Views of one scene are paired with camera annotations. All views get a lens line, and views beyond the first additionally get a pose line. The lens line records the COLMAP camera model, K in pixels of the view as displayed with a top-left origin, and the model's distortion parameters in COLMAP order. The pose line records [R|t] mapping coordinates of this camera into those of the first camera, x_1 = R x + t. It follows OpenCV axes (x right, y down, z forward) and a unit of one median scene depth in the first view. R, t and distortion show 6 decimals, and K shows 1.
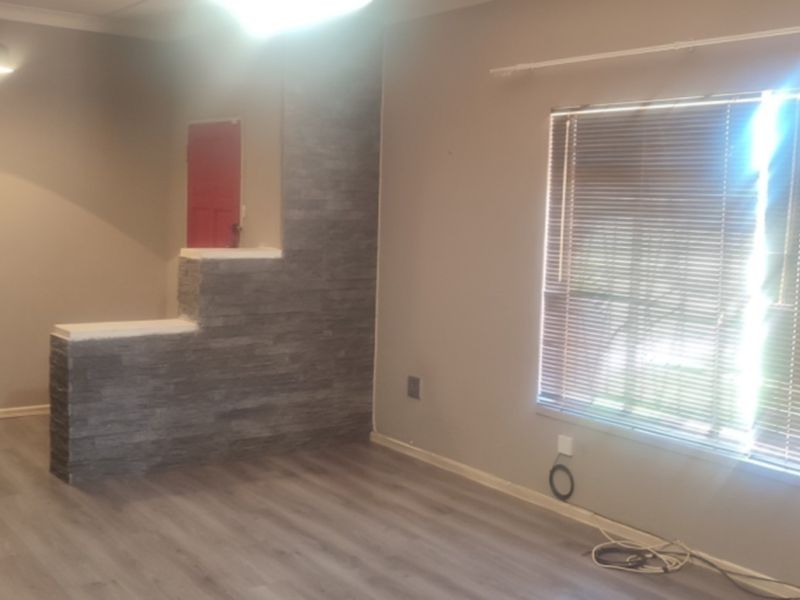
lens RADIAL K [[915.4, 0, 400.0], [0, 915.4, 300.0], [0, 0, 1]] dist [-0.015060, -0.015963]
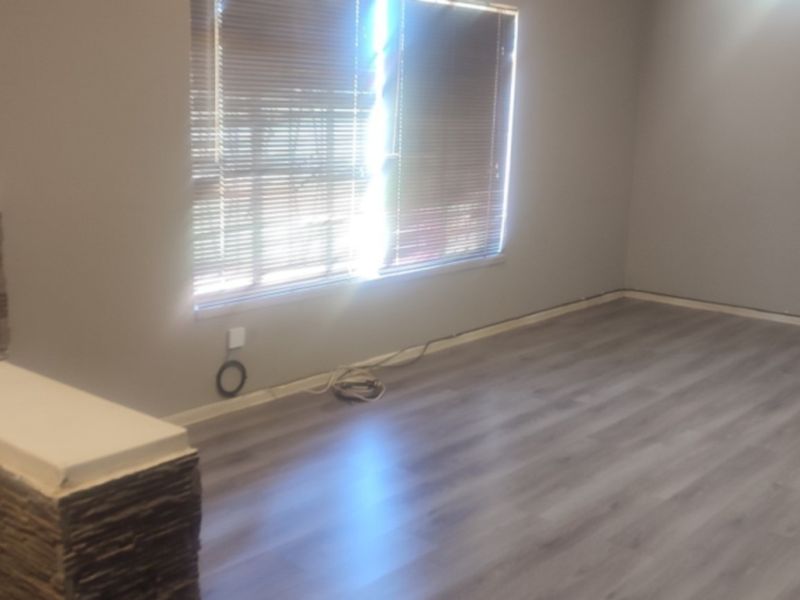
lens RADIAL K [[1000.1, 0, 400.0], [0, 1000.1, 300.0], [0, 0, 1]] dist [0.117581, -0.010396]
pose [[-0.240720, -0.241780, 0.939998, -0.888543], [0.048900, 0.964226, 0.260534, -0.149851], [-0.969362, 0.108682, -0.220285, 1.156292]]
